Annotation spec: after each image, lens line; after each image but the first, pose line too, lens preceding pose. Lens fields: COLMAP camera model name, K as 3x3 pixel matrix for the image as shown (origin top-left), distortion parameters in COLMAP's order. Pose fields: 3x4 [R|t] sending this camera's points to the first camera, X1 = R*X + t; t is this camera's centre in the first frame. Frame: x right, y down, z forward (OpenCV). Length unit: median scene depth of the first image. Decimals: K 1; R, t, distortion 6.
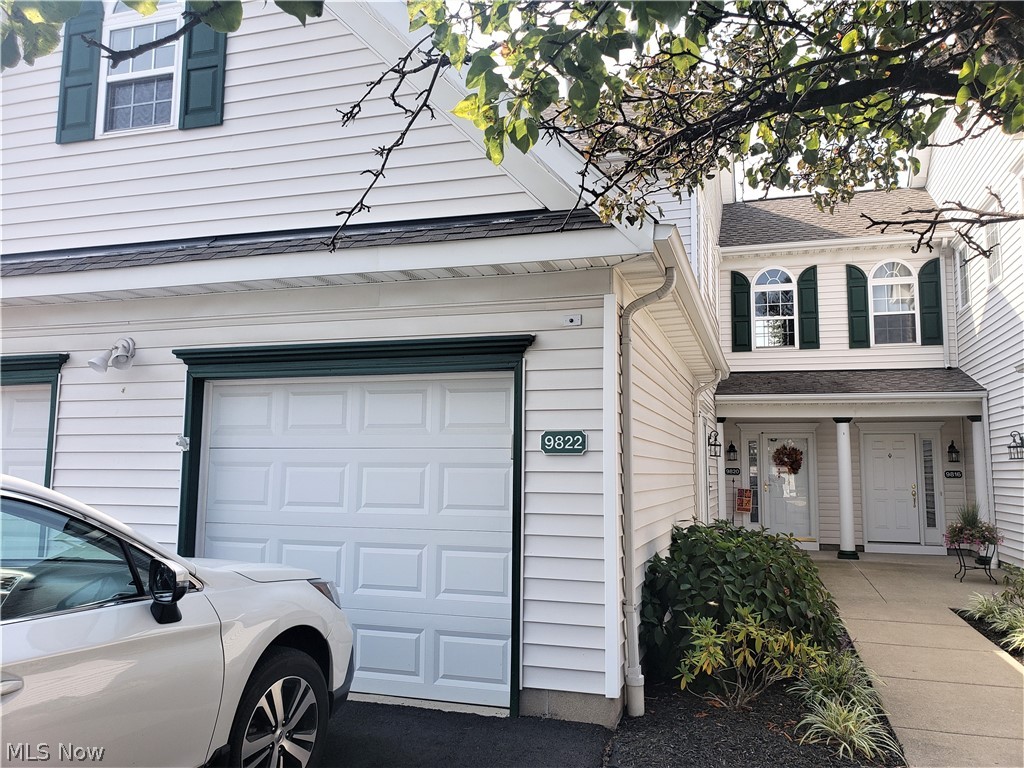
lens RADIAL K [[805.6, 0, 510.9], [0, 805.6, 381.3], [0, 0, 1]] dist [0.023695, 0.011306]
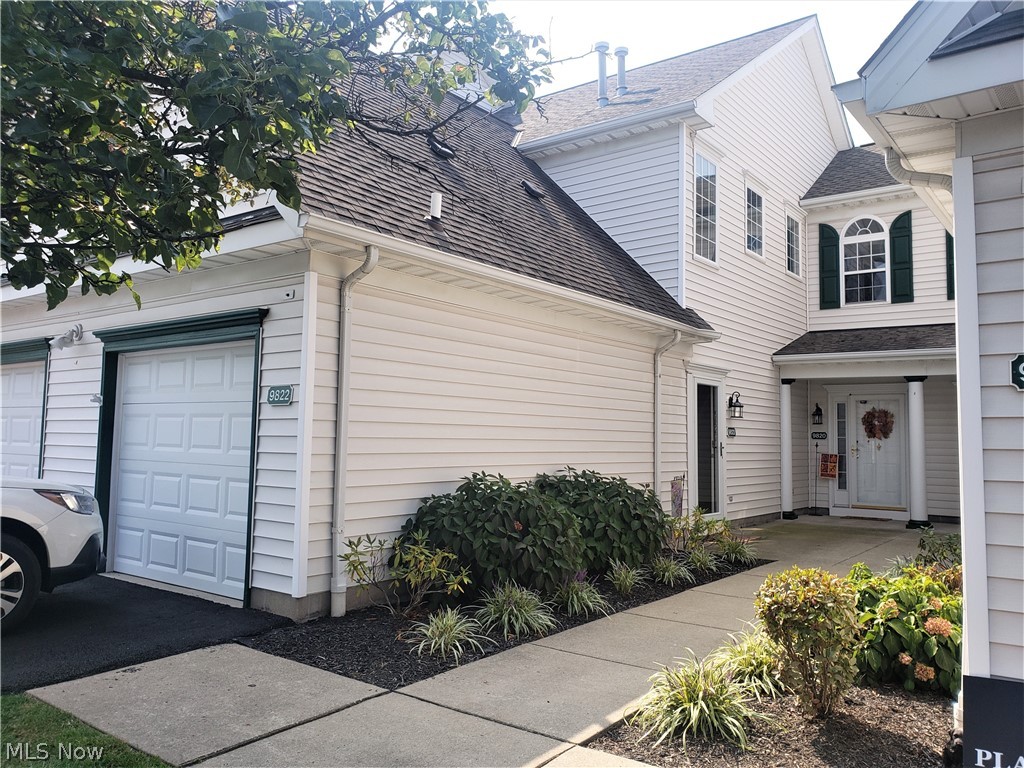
lens RADIAL K [[805.6, 0, 517.6], [0, 805.6, 383.4], [0, 0, 1]] dist [0.023695, 0.011306]
pose [[0.943048, -0.016015, -0.332272, 0.690872], [0.028633, 0.999041, 0.033116, 0.022830], [0.331423, -0.040744, 0.942602, -0.043877]]
